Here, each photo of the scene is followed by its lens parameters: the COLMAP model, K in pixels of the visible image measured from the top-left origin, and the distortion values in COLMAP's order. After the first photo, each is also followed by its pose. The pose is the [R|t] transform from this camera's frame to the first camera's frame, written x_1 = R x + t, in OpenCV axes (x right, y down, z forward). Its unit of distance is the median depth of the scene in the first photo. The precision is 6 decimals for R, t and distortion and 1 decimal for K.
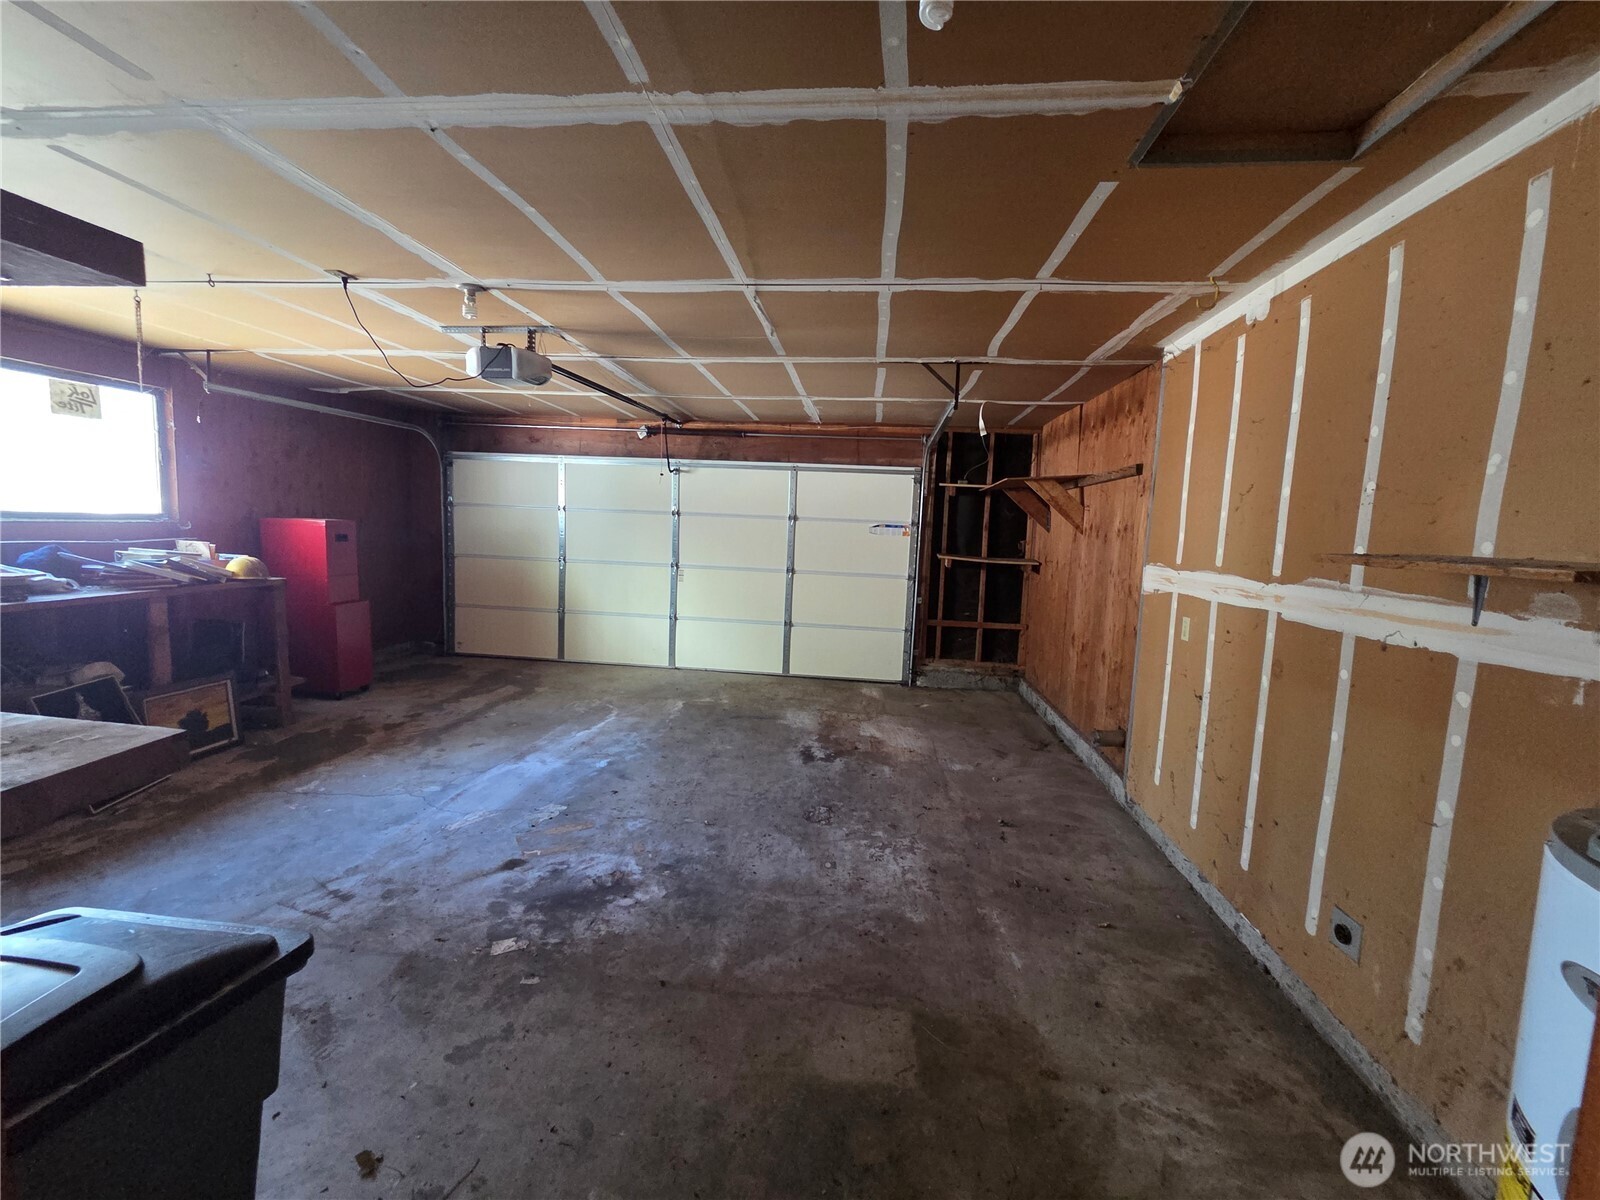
lens RADIAL K [[655.9, 0, 803.0], [0, 655.9, 594.0], [0, 0, 1]] dist [0.002427, -0.000768]
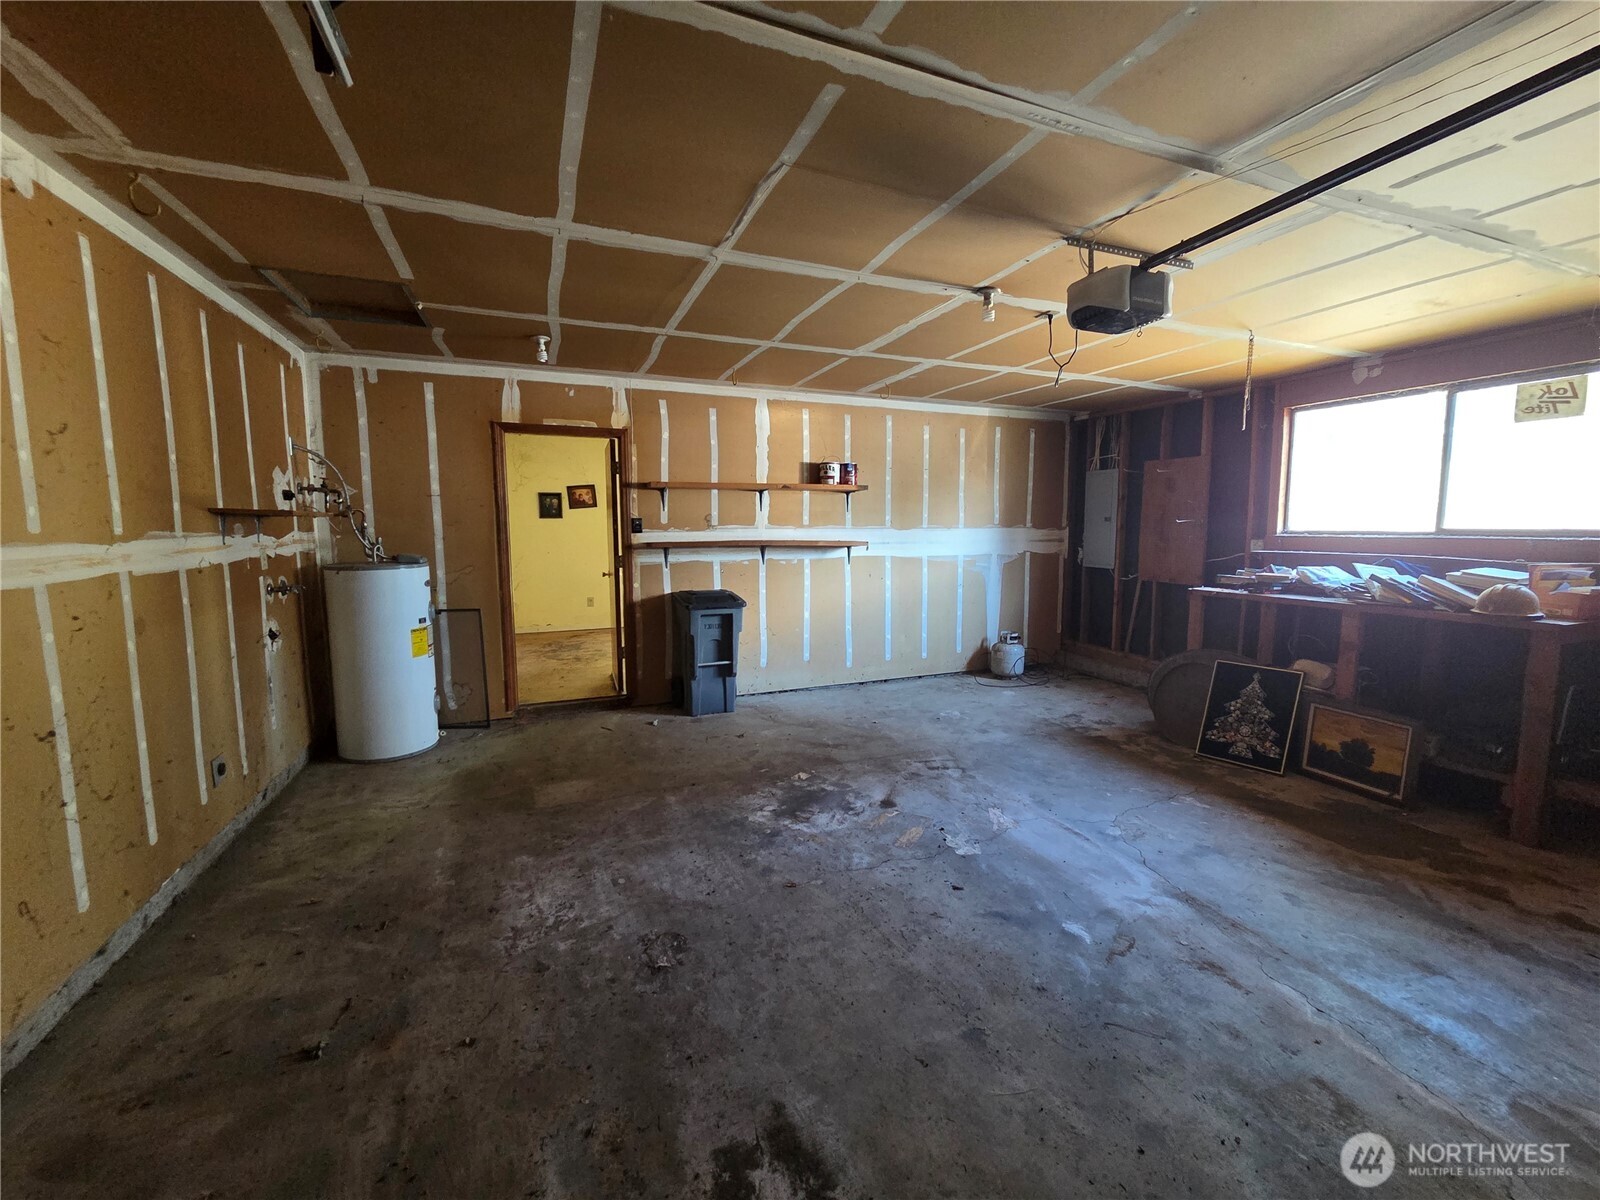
lens RADIAL K [[655.9, 0, 810.0], [0, 655.9, 595.2], [0, 0, 1]] dist [0.002427, -0.000768]
pose [[-0.876617, 0.012687, -0.481021, 0.244062], [-0.086720, 0.979119, 0.183862, -0.162477], [0.473310, 0.202891, -0.857213, 1.847258]]
